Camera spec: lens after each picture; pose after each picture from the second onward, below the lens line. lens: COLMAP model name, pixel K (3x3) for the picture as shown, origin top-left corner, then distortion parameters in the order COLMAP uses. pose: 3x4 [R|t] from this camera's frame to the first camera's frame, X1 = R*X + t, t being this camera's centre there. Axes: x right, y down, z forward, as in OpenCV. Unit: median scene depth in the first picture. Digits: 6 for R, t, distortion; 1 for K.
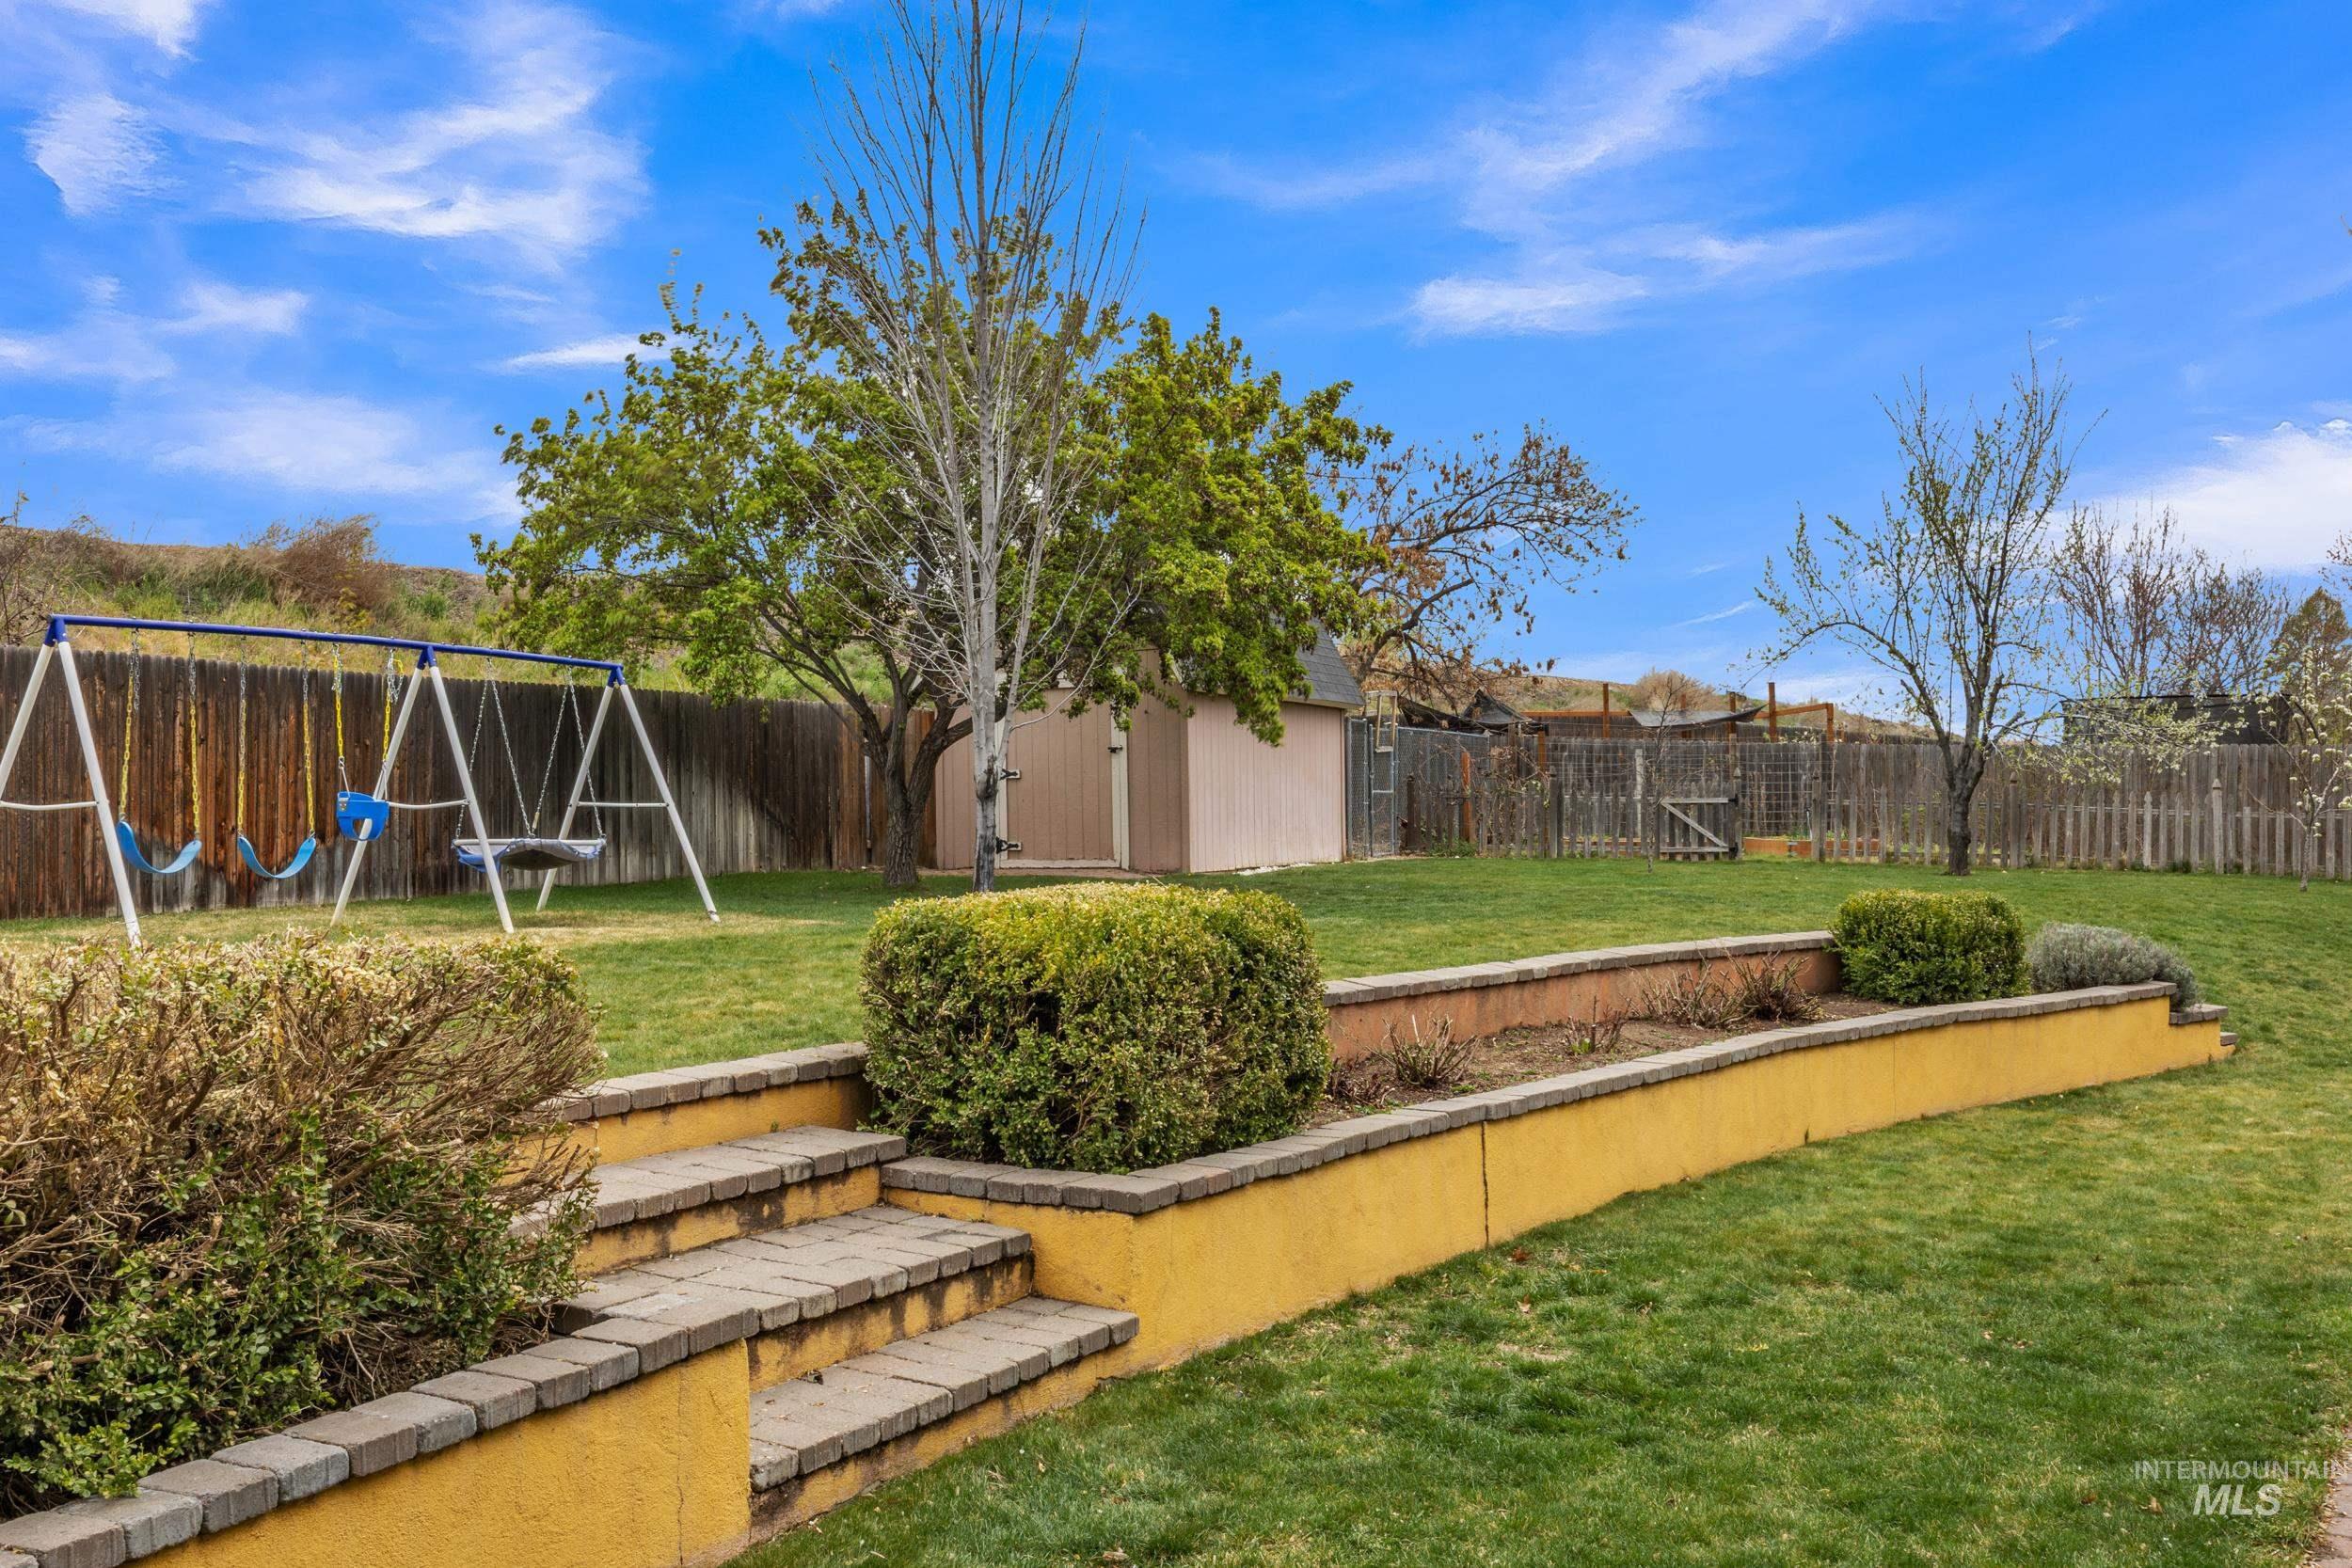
lens RADIAL K [[2051.0, 0, 1199.2], [0, 2051.0, 801.1], [0, 0, 1]] dist [-0.022575, -0.004901]
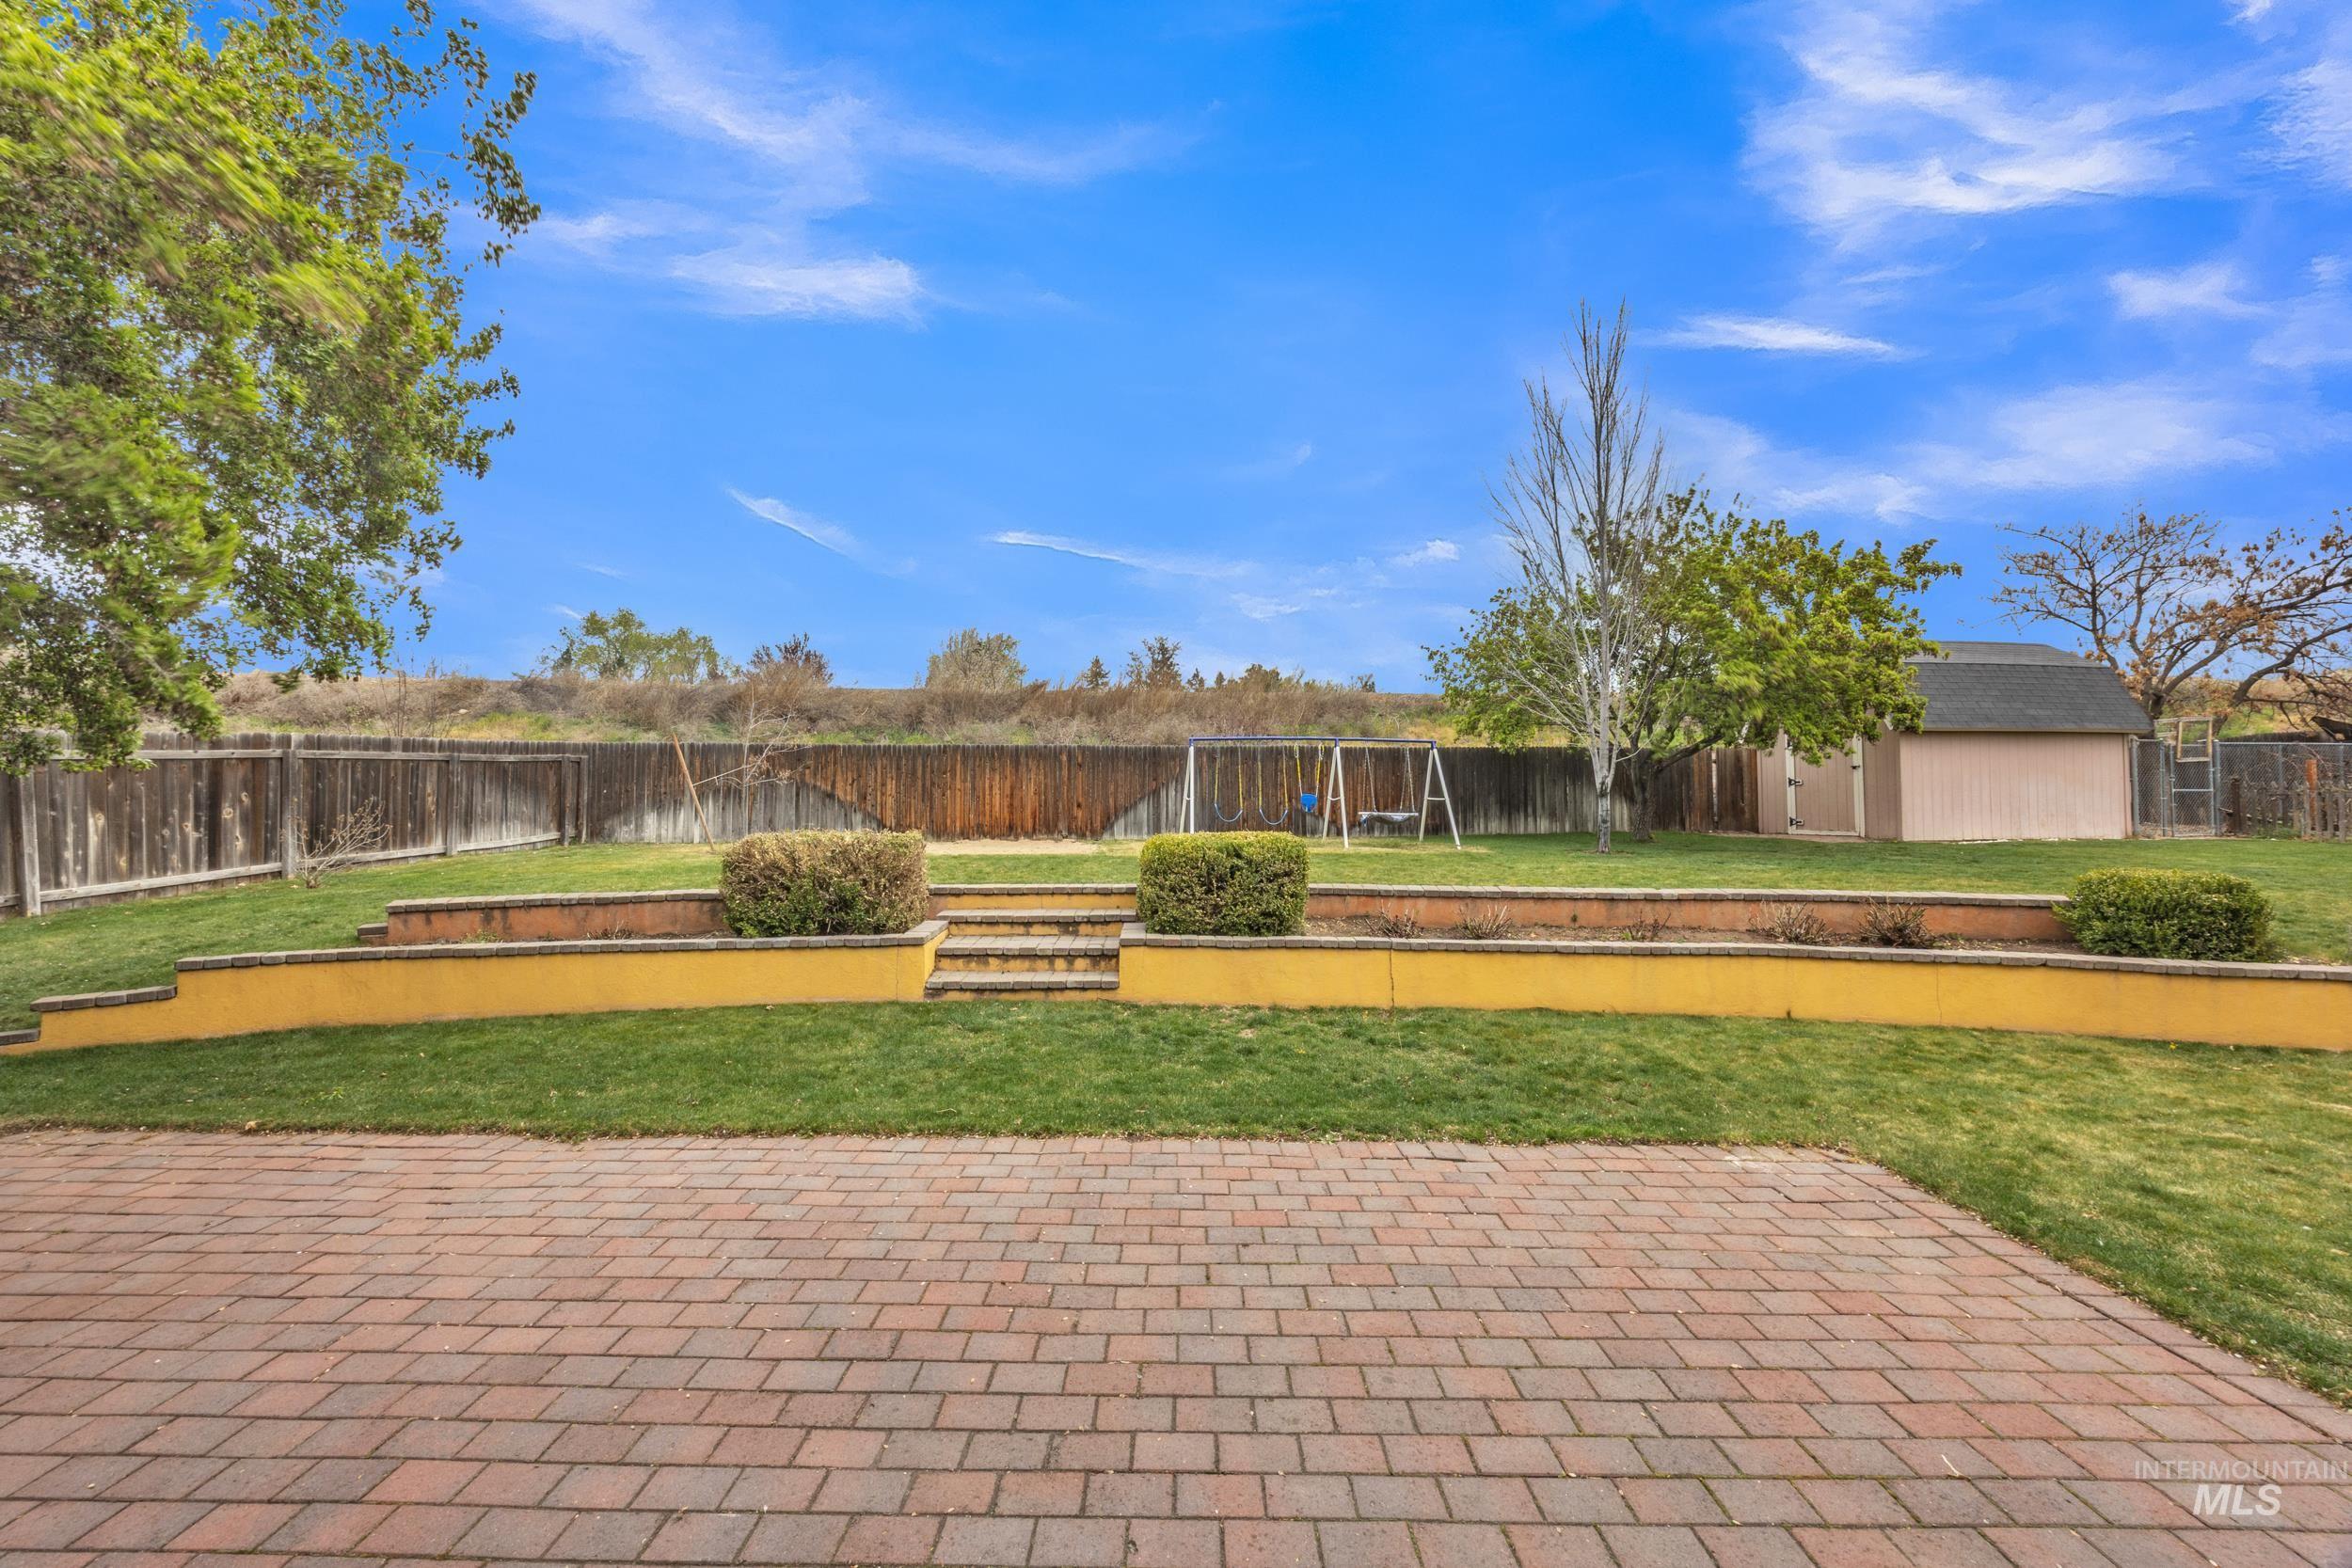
lens RADIAL K [[893.7, 0, 1170.4], [0, 893.7, 761.1], [0, 0, 1]] dist [-0.008109, 0.000483]
pose [[0.535651, -0.031543, -0.843850, 0.534966], [0.000676, 0.999318, -0.036925, -0.005087], [0.844439, 0.019208, 0.535307, 0.191109]]
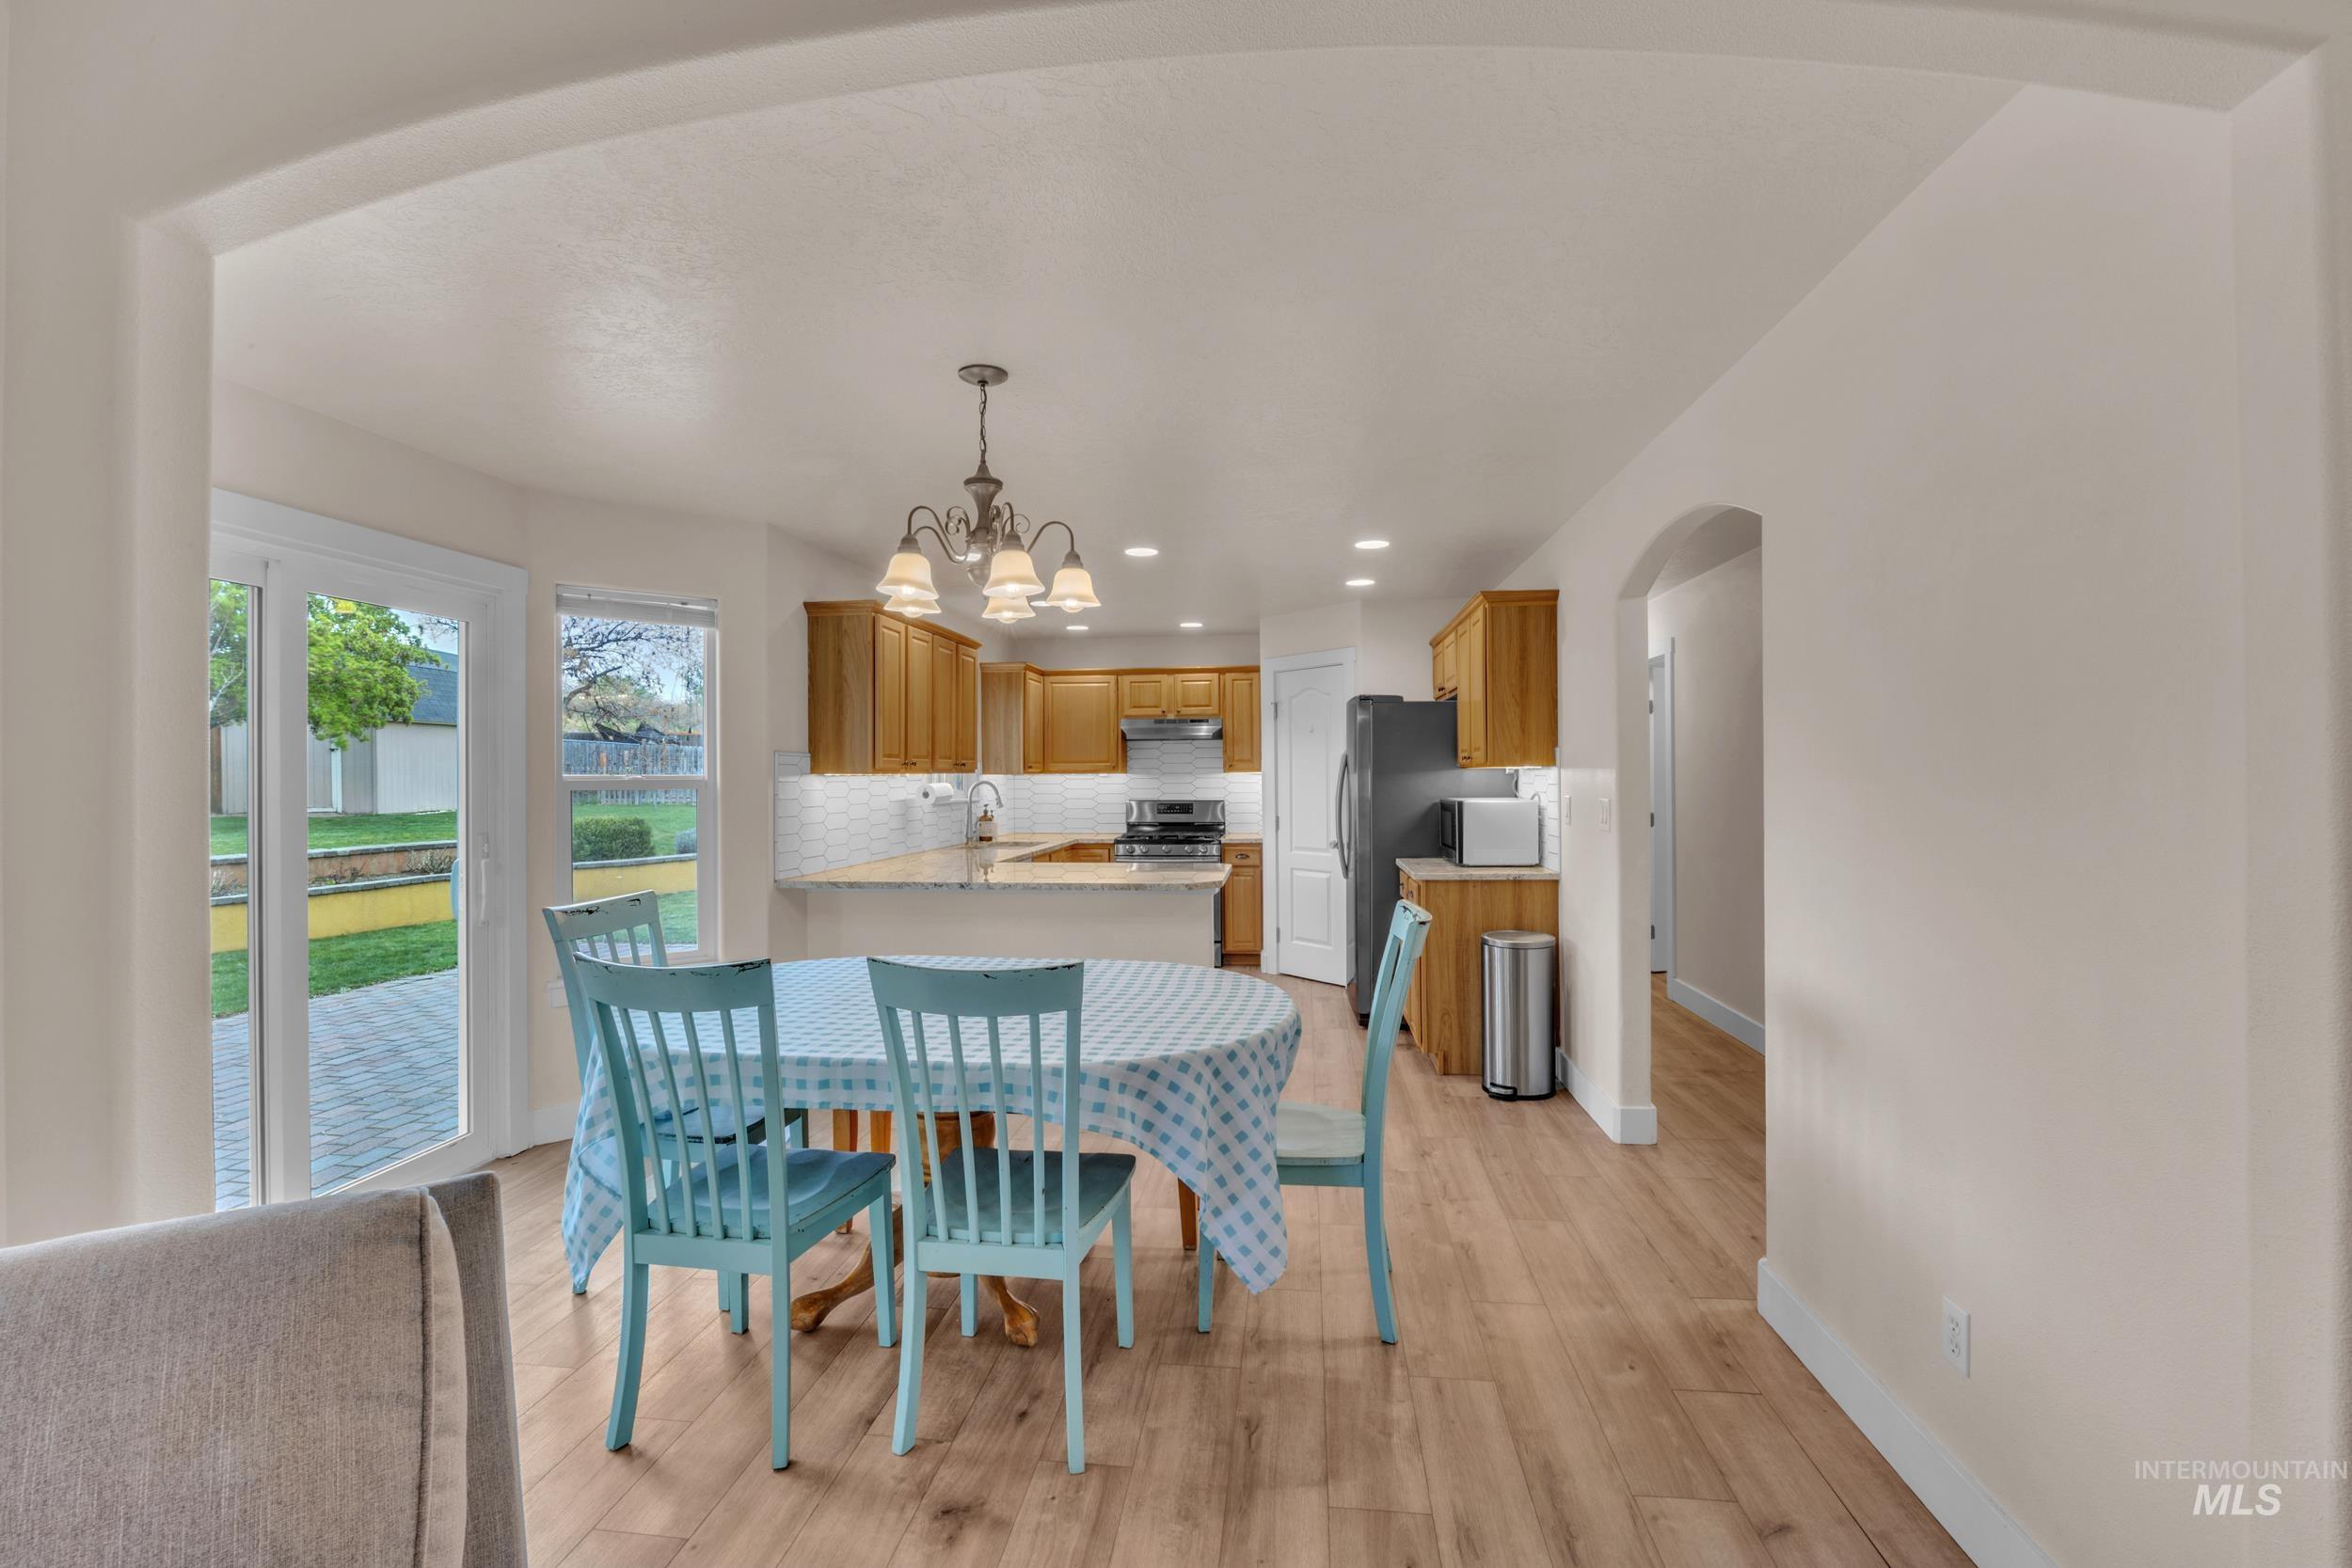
lens RADIAL K [[1036.2, 0, 1187.5], [0, 1036.2, 780.7], [0, 0, 1]] dist [-0.014370, 0.001863]
pose [[0.886409, -0.000169, 0.462903, 0.428273], [-0.002572, 0.999983, 0.005290, -0.005571], [-0.462895, -0.005879, 0.886393, -0.426701]]
